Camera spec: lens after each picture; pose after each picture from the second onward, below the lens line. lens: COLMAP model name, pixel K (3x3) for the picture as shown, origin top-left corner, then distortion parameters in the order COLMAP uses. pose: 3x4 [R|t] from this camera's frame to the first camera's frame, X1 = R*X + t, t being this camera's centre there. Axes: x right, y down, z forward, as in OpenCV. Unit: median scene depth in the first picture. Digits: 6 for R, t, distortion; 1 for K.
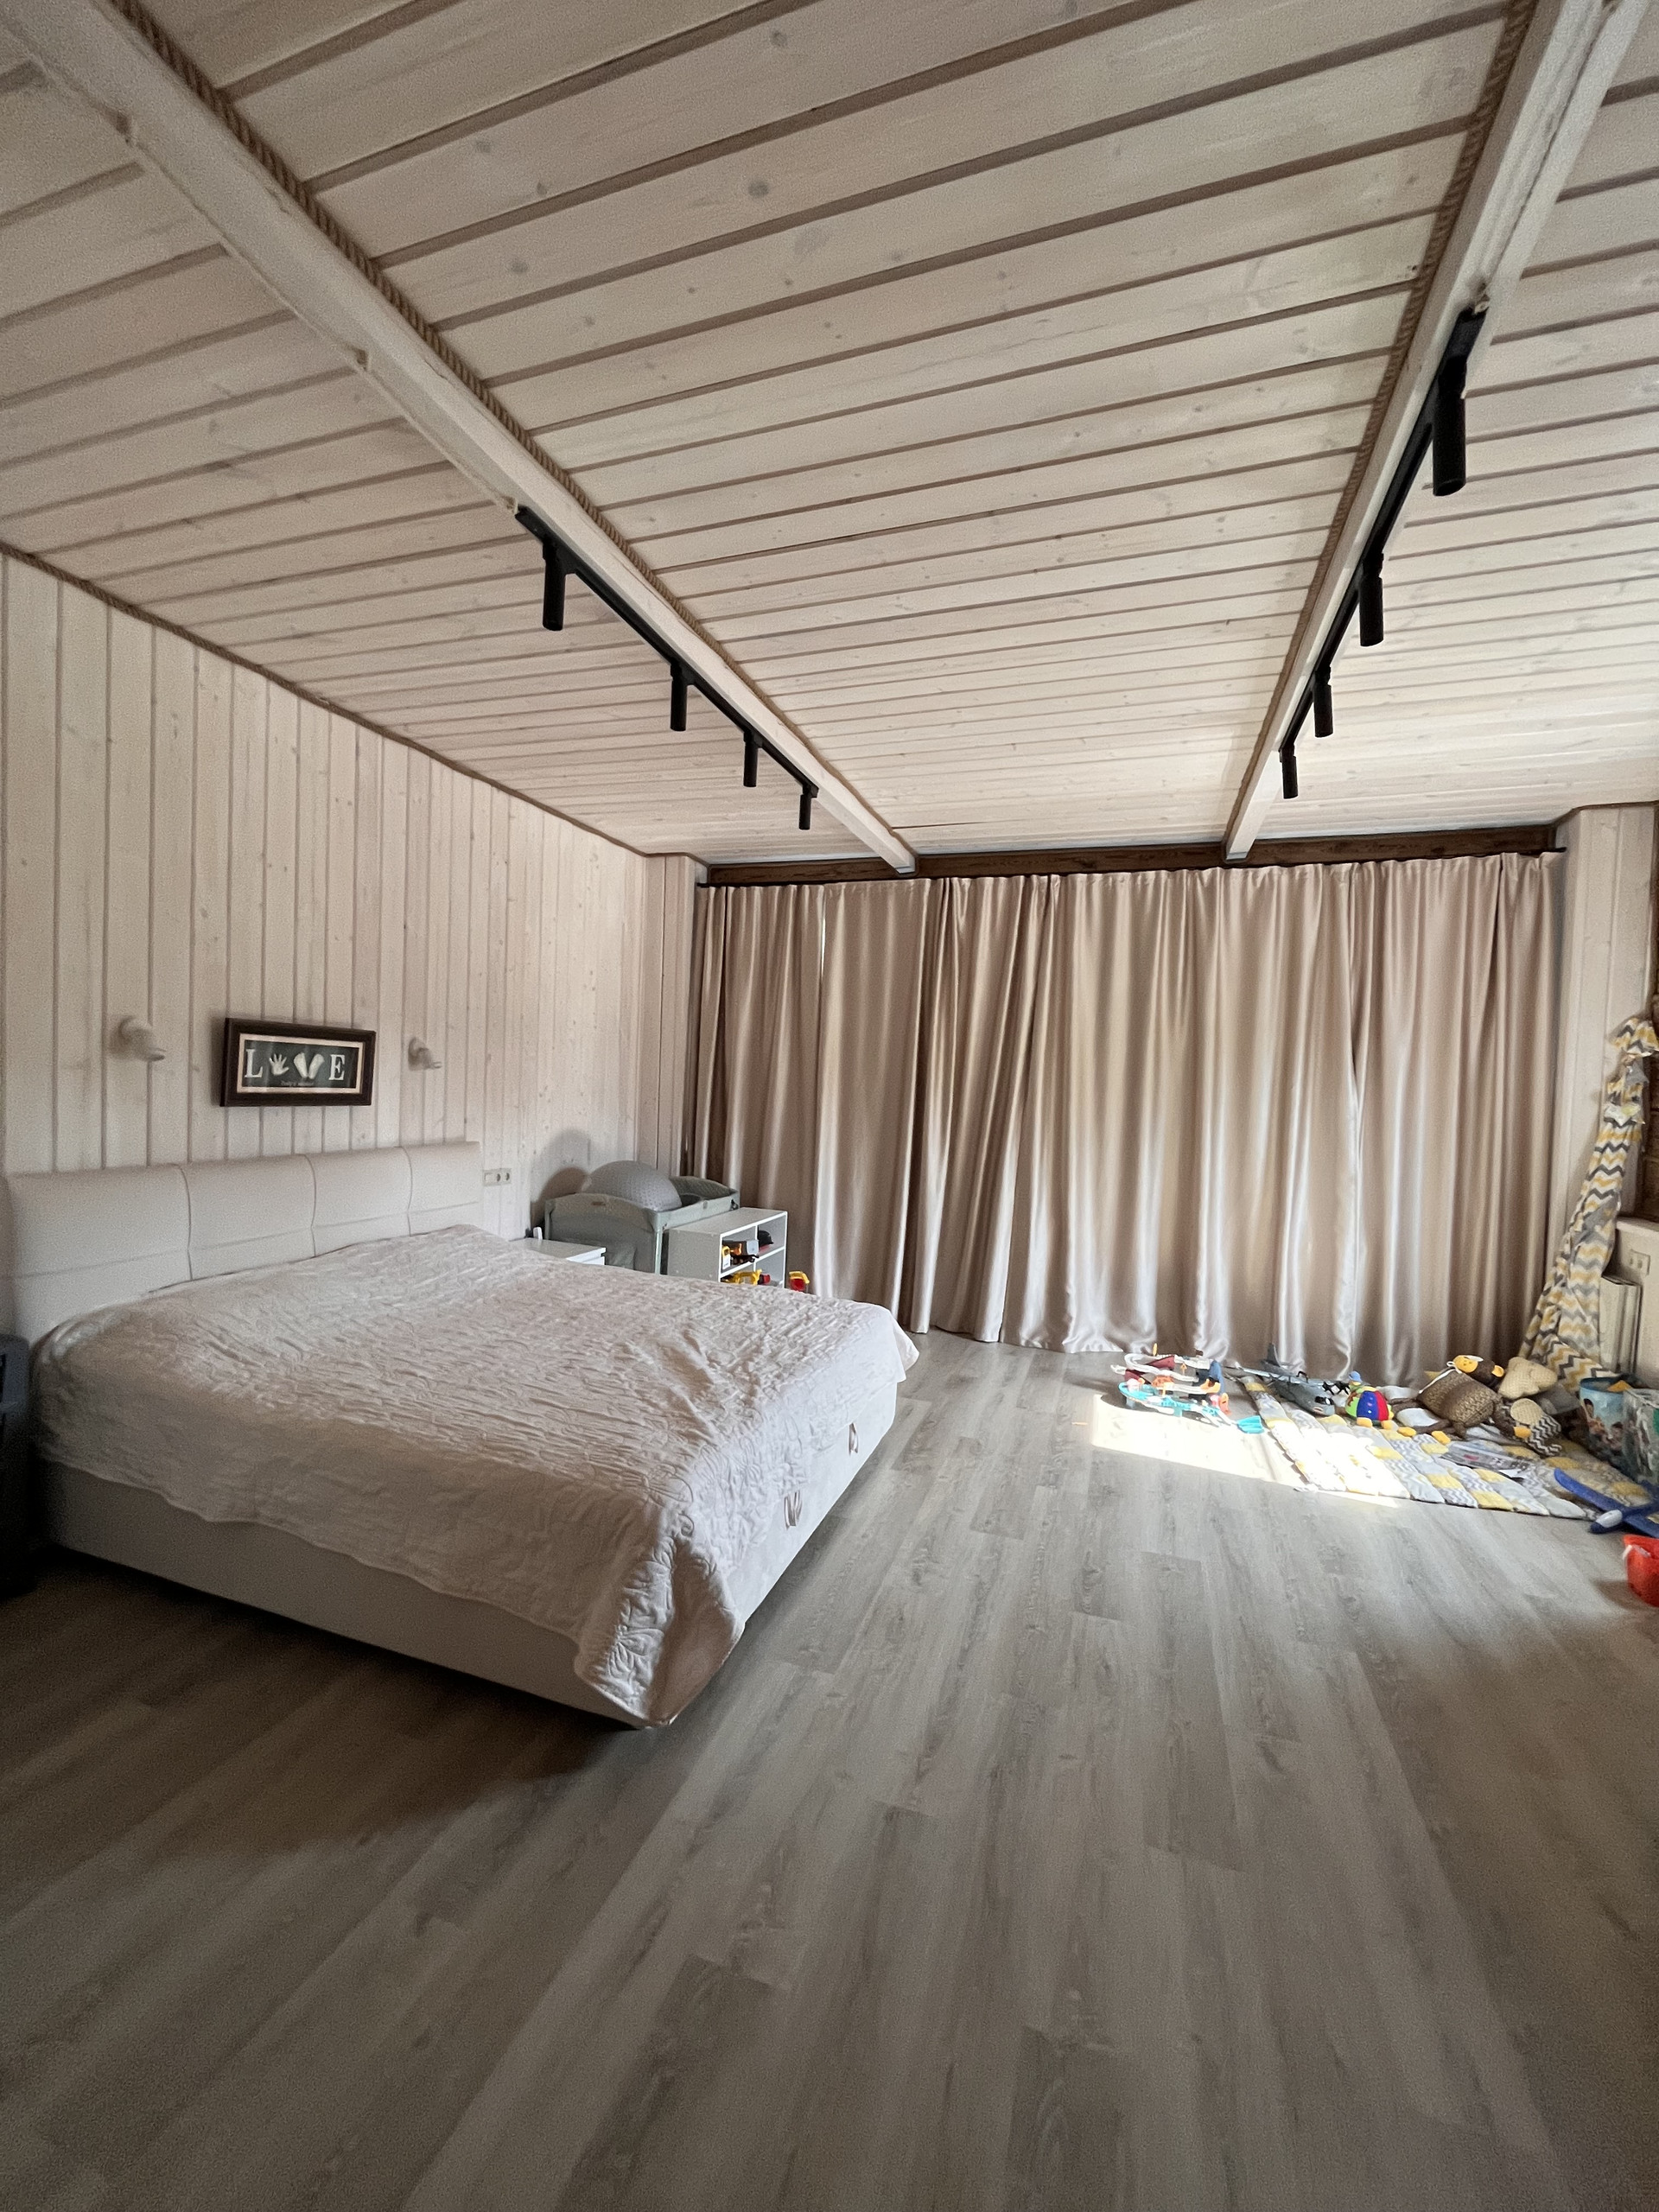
lens RADIAL K [[896.1, 0, 832.2], [0, 896.1, 1107.2], [0, 0, 1]] dist [-0.000069, 0.000173]
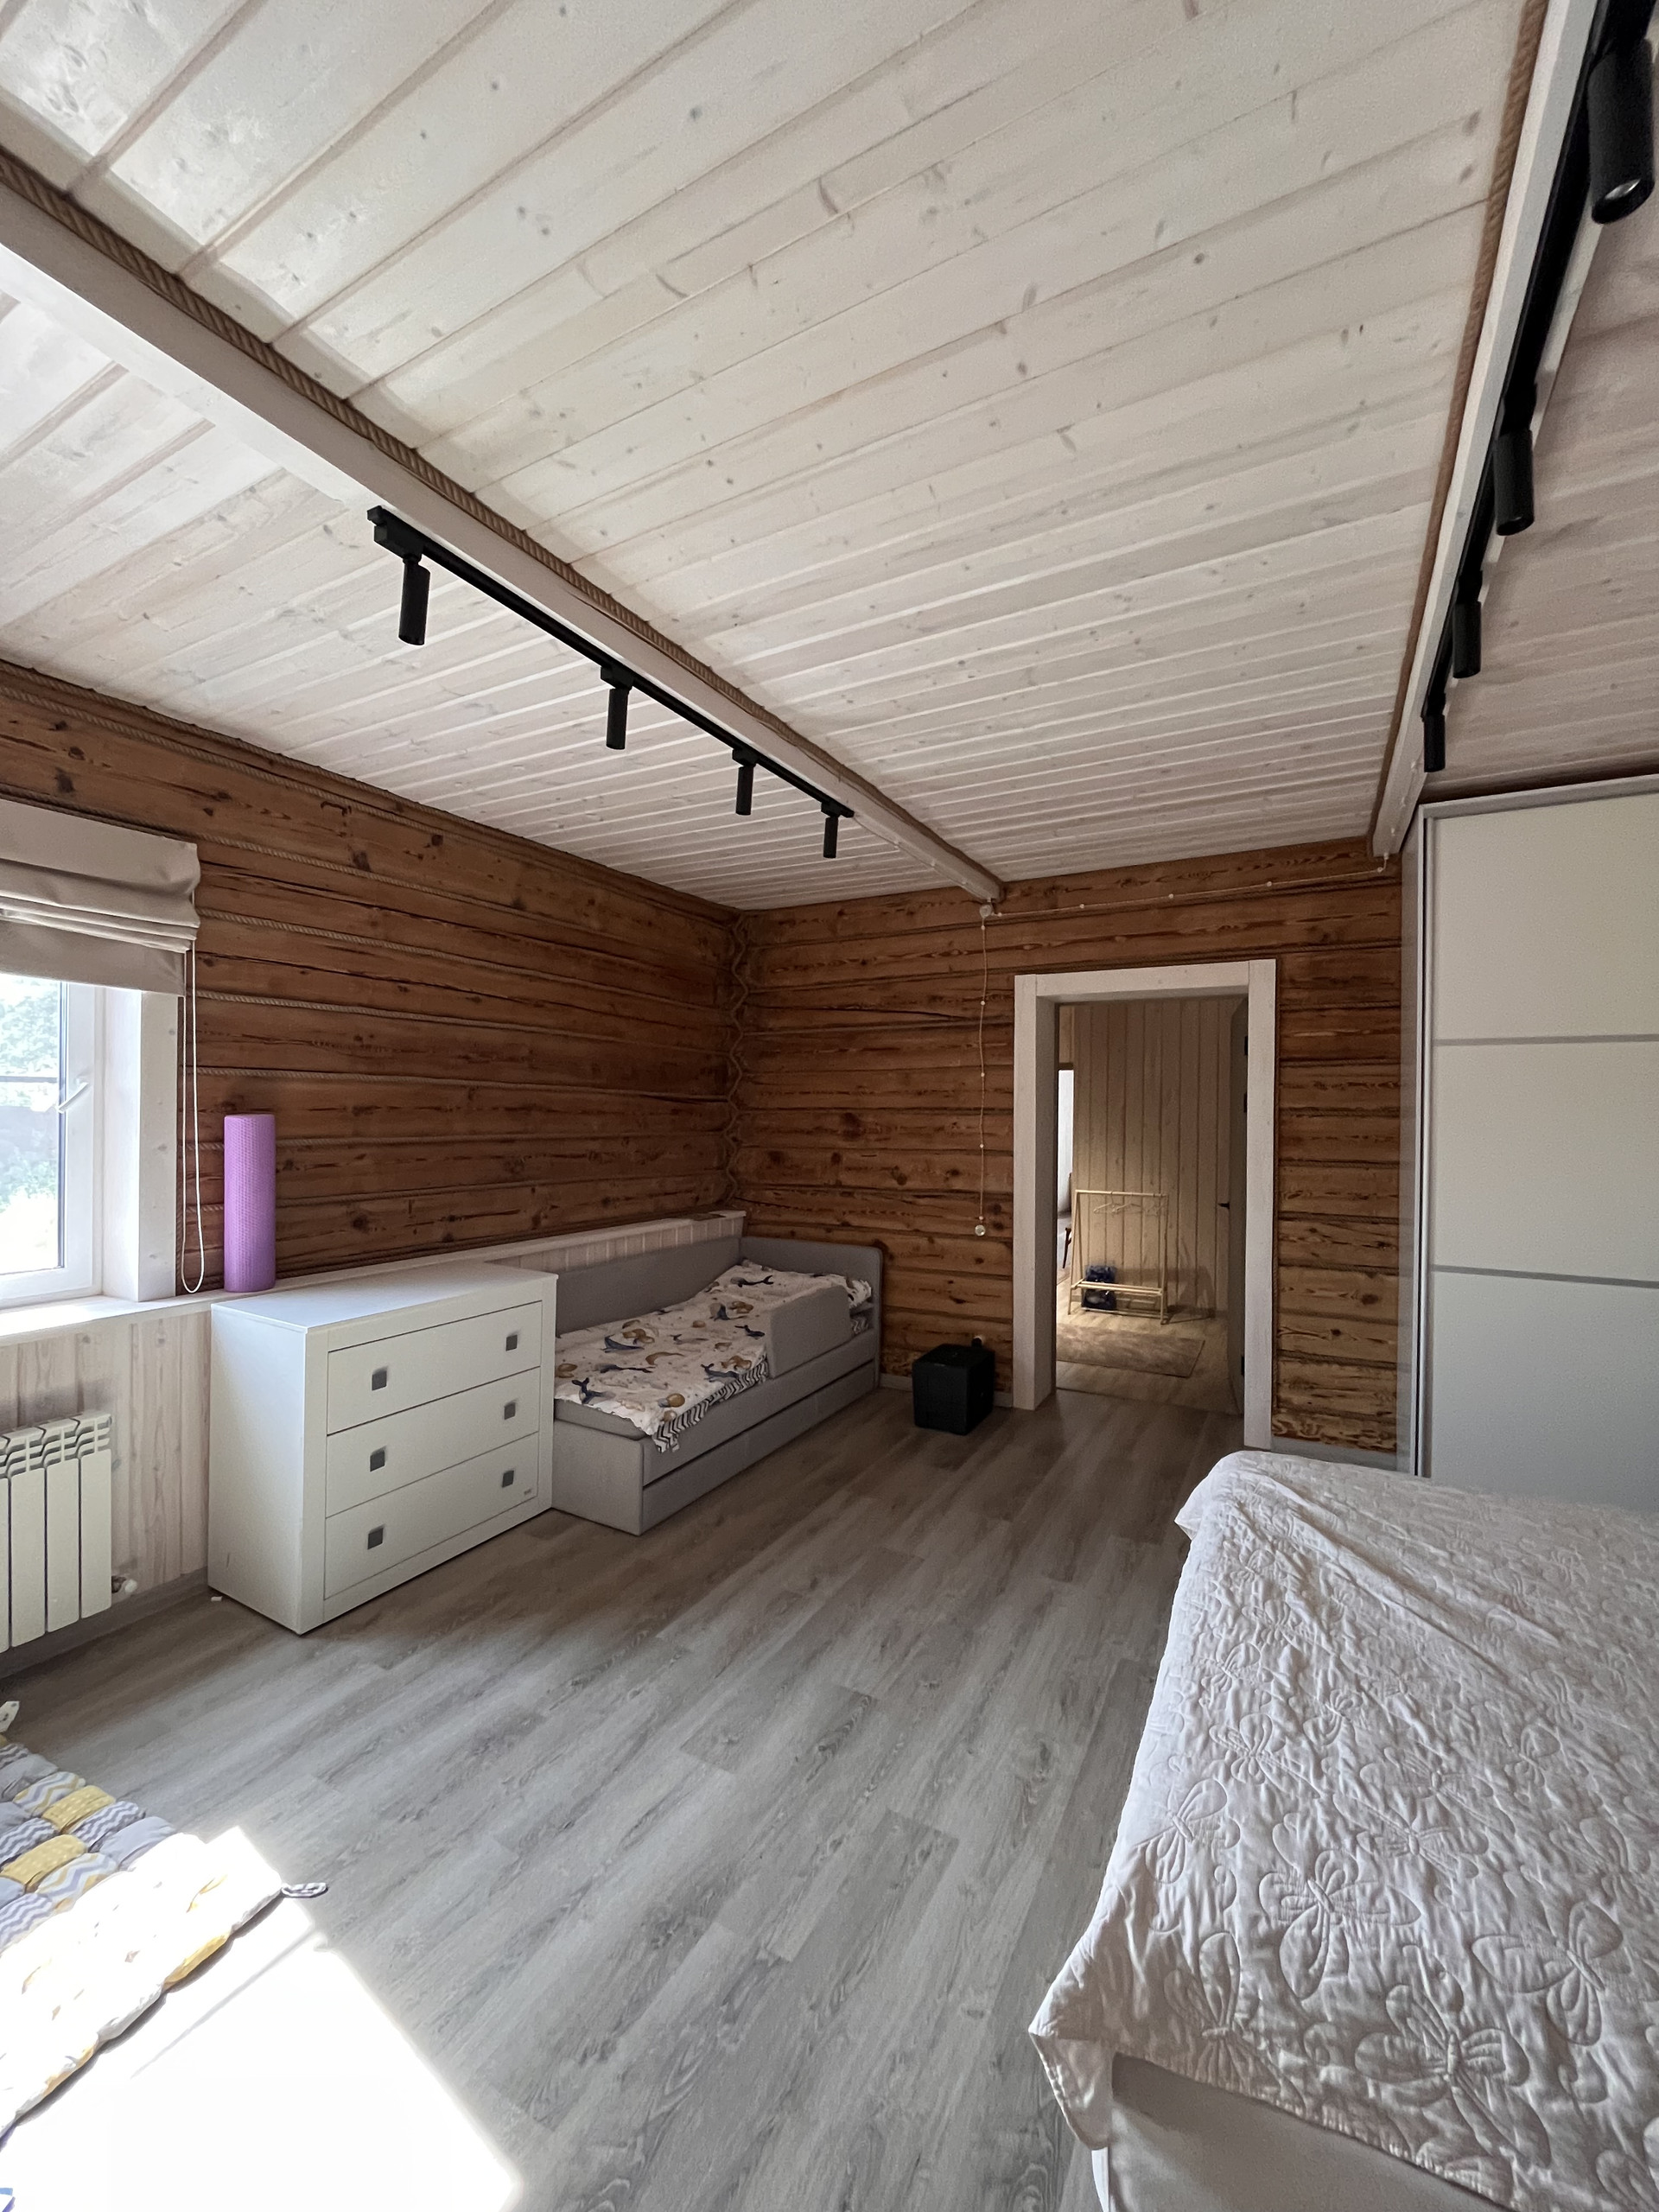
lens RADIAL K [[896.1, 0, 826.8], [0, 896.1, 1110.2], [0, 0, 1]] dist [-0.000069, 0.000173]
pose [[-0.983640, -0.038851, 0.175906, 0.174968], [-0.033816, 0.998931, 0.031532, -0.097445], [-0.176943, 0.025068, -0.983902, 1.887236]]
